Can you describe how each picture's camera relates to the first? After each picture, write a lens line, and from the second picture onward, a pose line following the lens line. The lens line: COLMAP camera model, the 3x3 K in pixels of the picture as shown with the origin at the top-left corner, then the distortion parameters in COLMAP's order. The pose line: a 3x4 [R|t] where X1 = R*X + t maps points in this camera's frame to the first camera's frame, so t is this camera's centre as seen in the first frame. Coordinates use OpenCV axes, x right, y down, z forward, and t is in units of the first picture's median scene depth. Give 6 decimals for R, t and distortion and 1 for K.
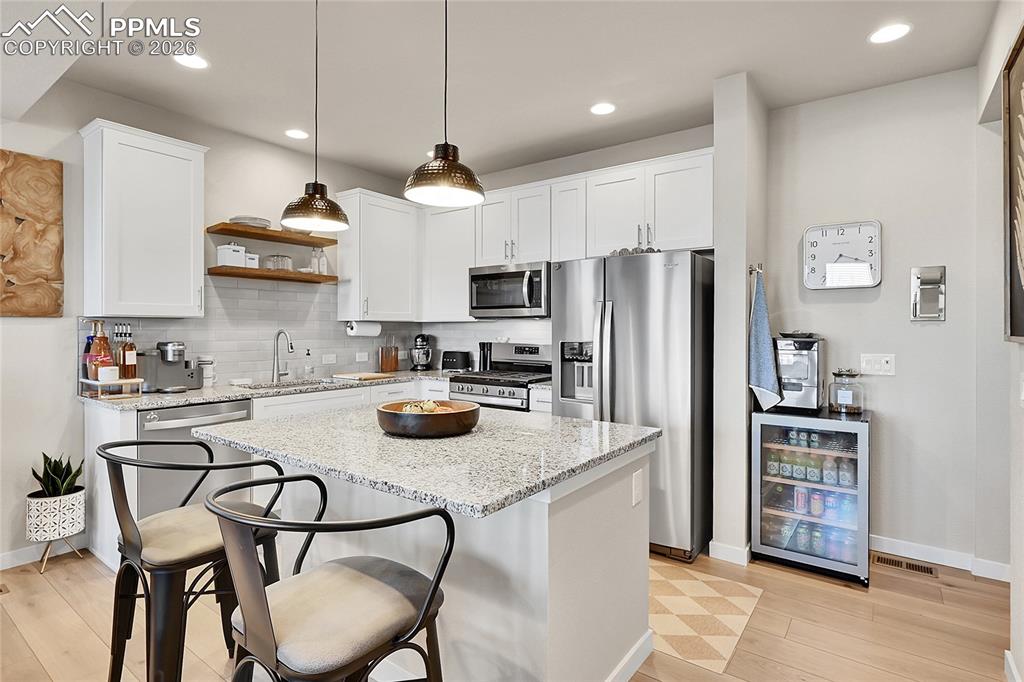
lens RADIAL K [[524.6, 0, 510.8], [0, 524.6, 331.1], [0, 0, 1]] dist [0.007657, 0.001374]
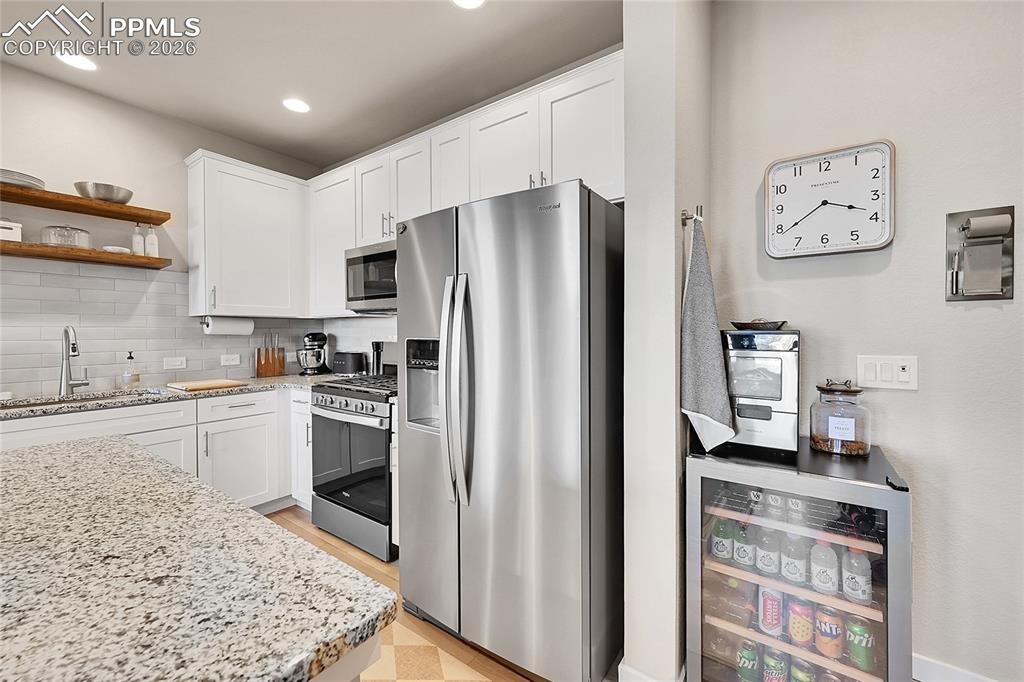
lens RADIAL K [[409.6, 0, 511.4], [0, 409.6, 335.3], [0, 0, 1]] dist [0.004909, -0.000785]
pose [[0.999962, -0.004917, 0.007184, 0.230318], [0.004891, 0.999981, 0.003634, 0.014094], [-0.007202, -0.003598, 0.999968, 0.480144]]
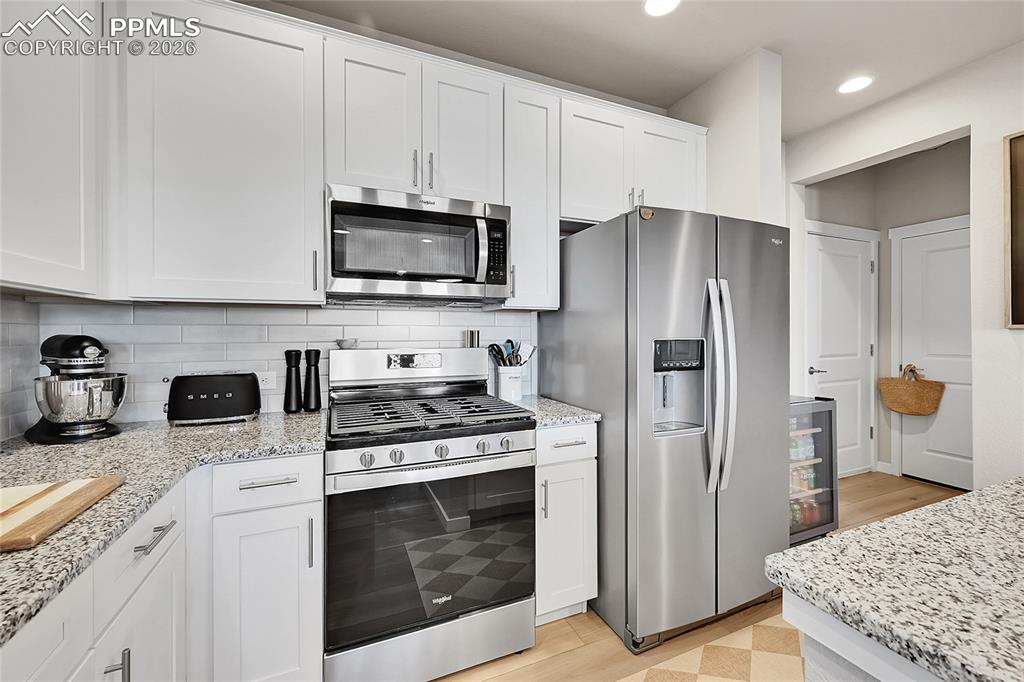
lens RADIAL K [[409.6, 0, 512.2], [0, 409.6, 334.0], [0, 0, 1]] dist [0.004909, -0.000785]
pose [[0.508083, -0.005924, 0.861288, -0.396067], [0.009049, 0.999958, 0.001540, 0.011431], [-0.861261, 0.007011, 0.508115, 0.915322]]
